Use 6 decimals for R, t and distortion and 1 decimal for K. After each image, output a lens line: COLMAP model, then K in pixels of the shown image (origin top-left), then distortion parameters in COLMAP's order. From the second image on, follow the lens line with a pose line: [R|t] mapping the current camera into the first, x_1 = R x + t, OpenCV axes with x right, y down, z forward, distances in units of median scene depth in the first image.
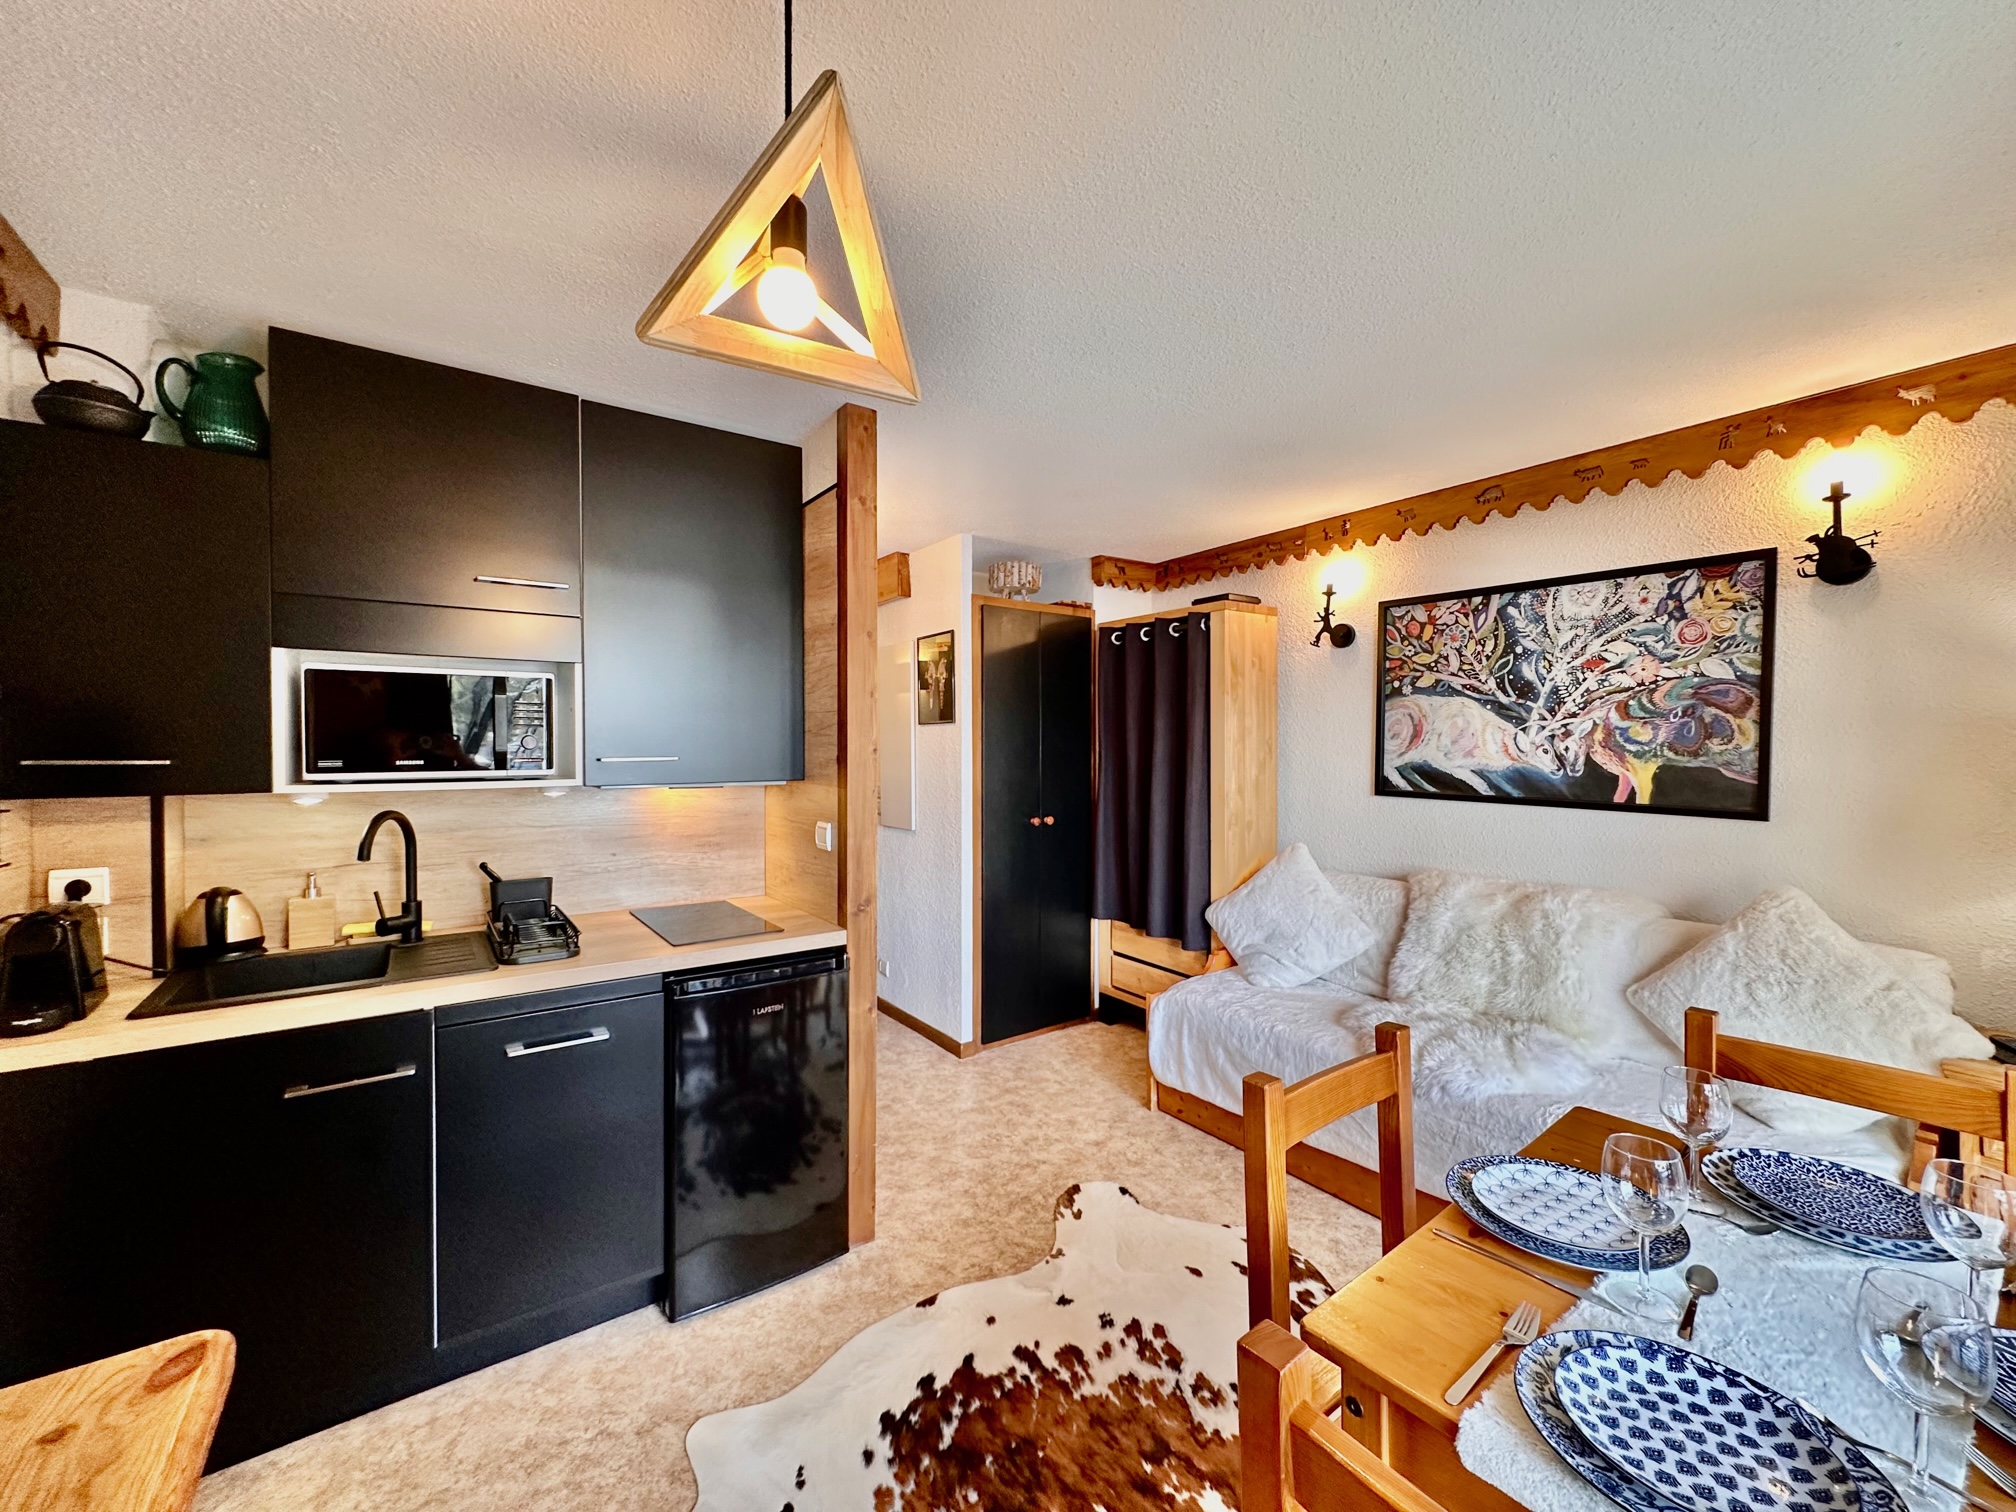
lens RADIAL K [[810.0, 0, 1008.0], [0, 810.0, 756.0], [0, 0, 1]] dist [-0.003731, -0.000402]
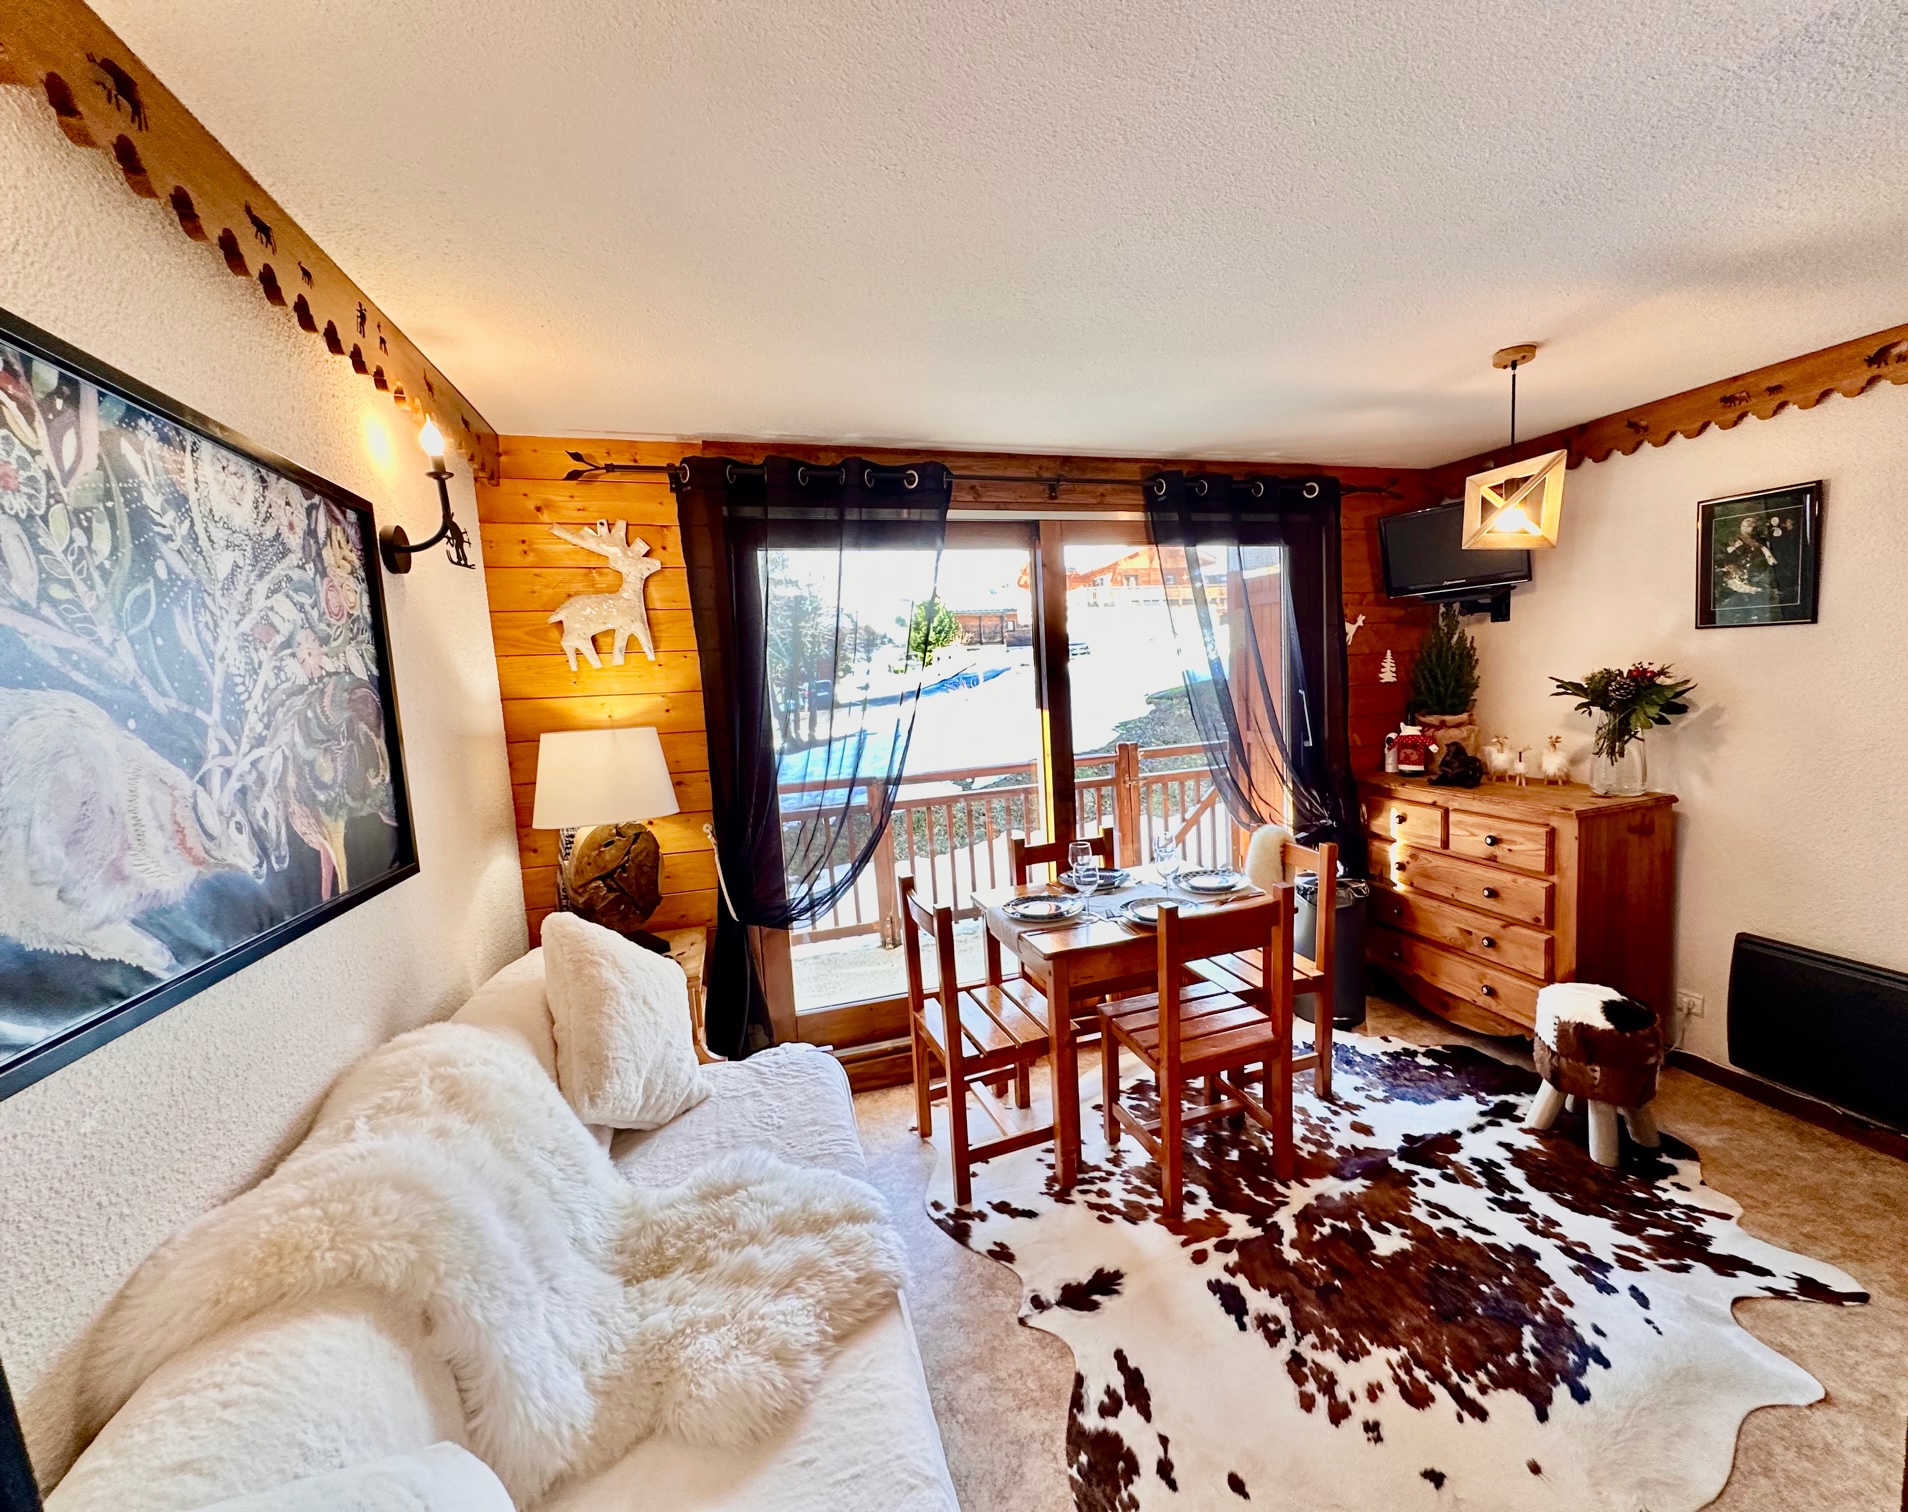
lens RADIAL K [[790.9, 0, 1010.3], [0, 790.9, 750.6], [0, 0, 1]] dist [-0.000064, -0.000099]
pose [[-0.952666, 0.017876, 0.303493, 0.229632], [0.053728, 0.992457, 0.110195, -0.104951], [-0.299233, 0.121285, -0.946440, 1.894579]]
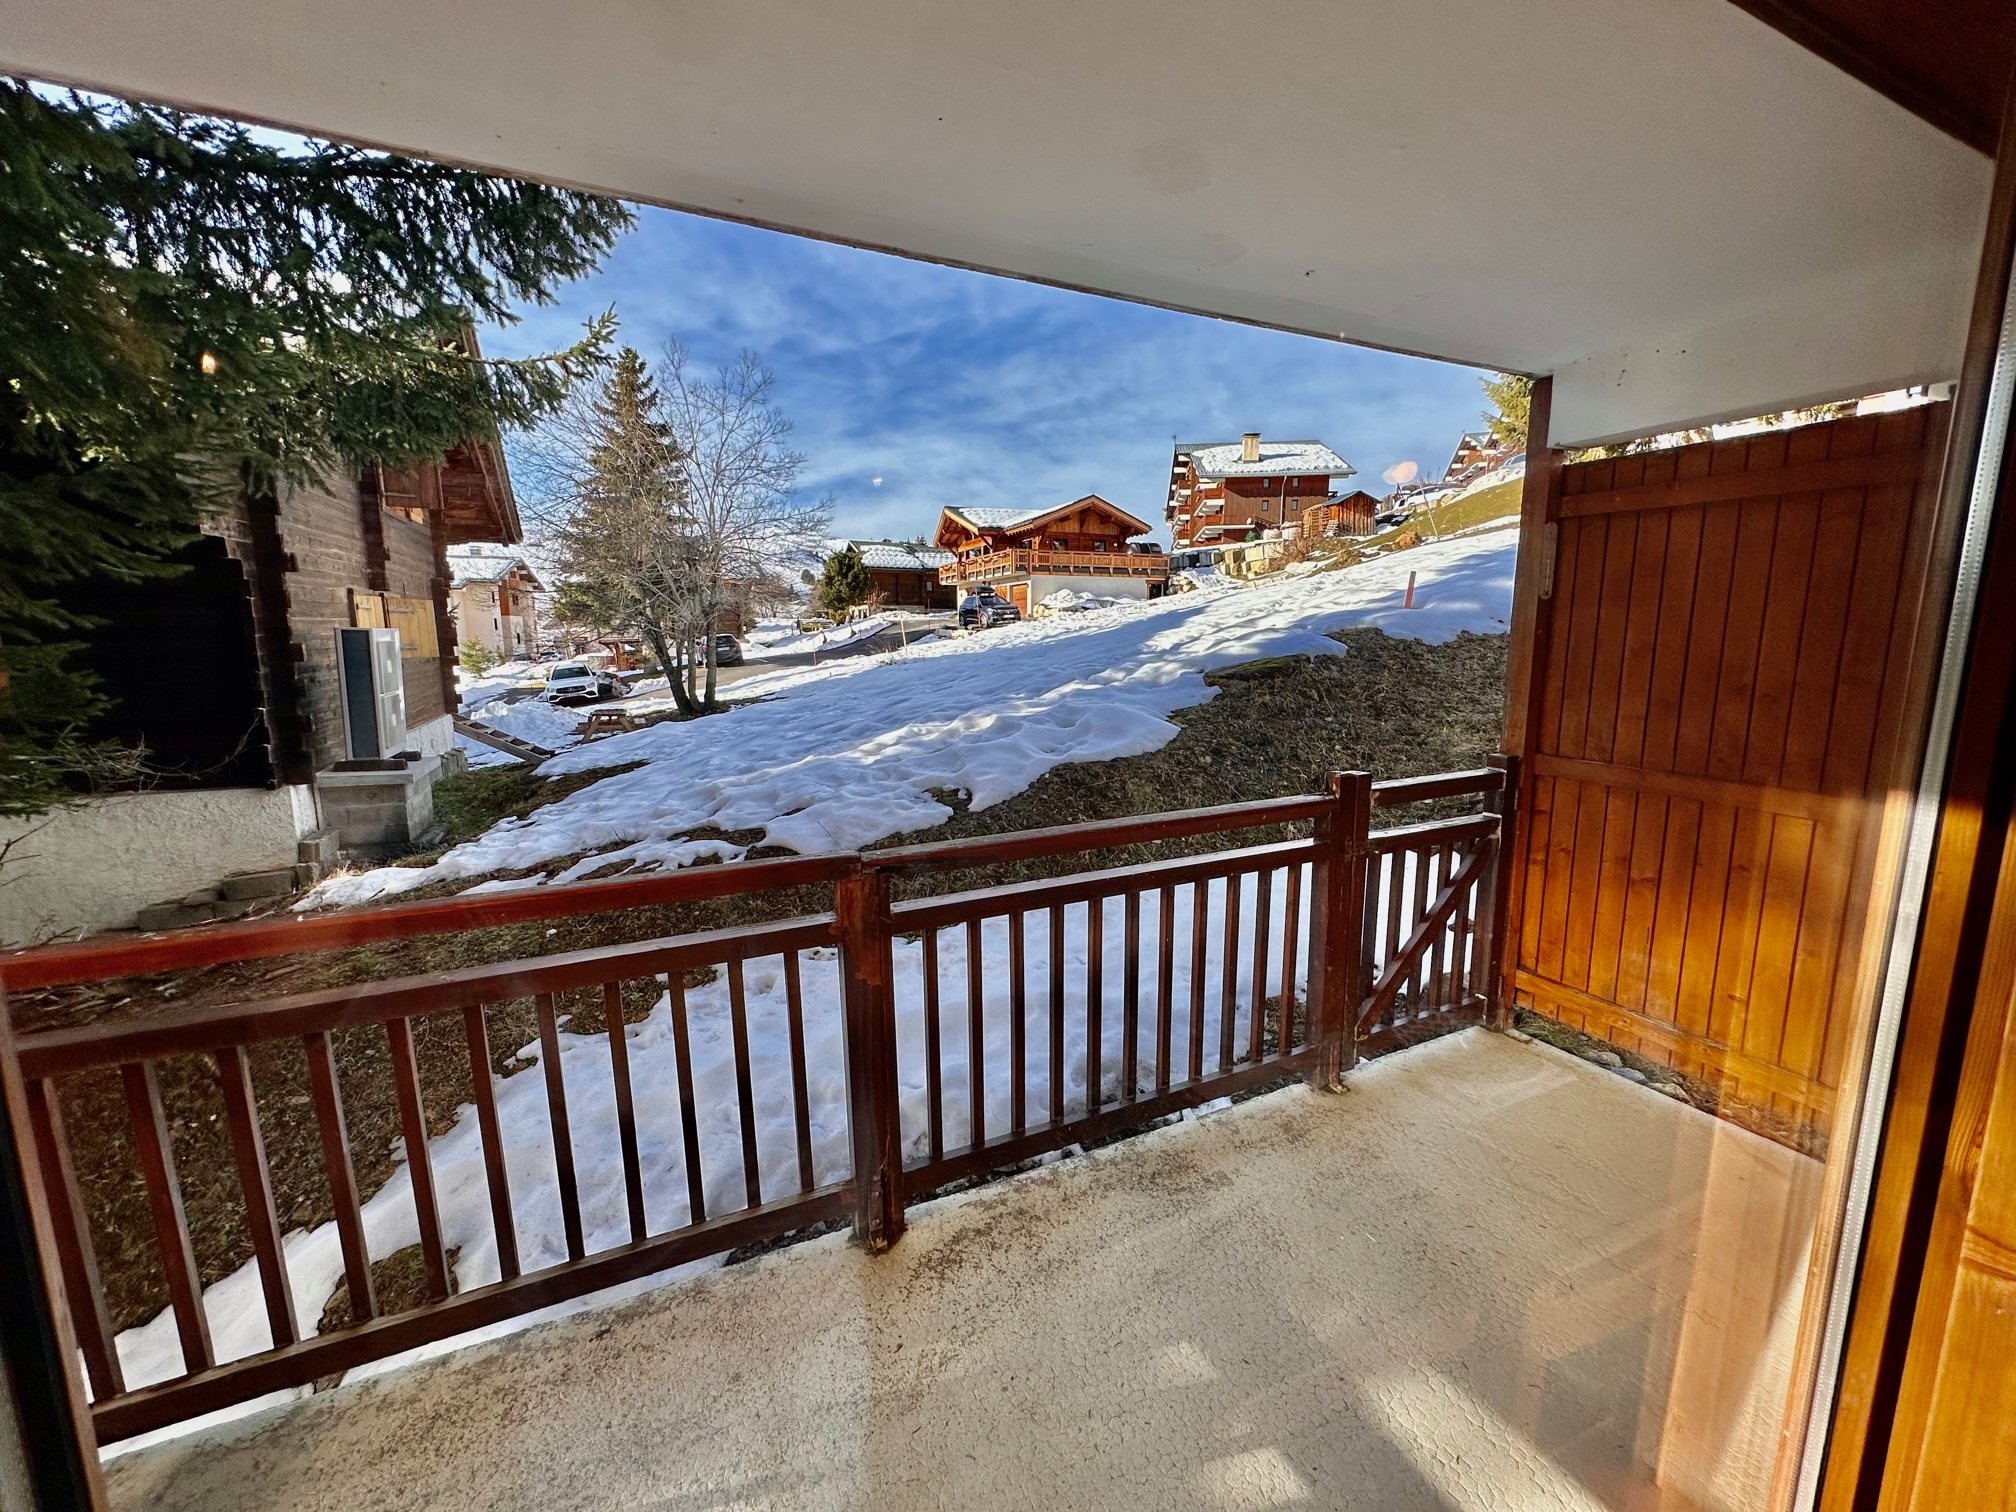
lens RADIAL K [[810.0, 0, 1008.0], [0, 810.0, 756.0], [0, 0, 1]] dist [-0.003731, -0.000402]
pose [[-0.979593, -0.029467, 0.198818, 1.001764], [0.002419, 0.987394, 0.158262, -0.062546], [-0.200976, 0.155513, -0.967173, 0.615637]]
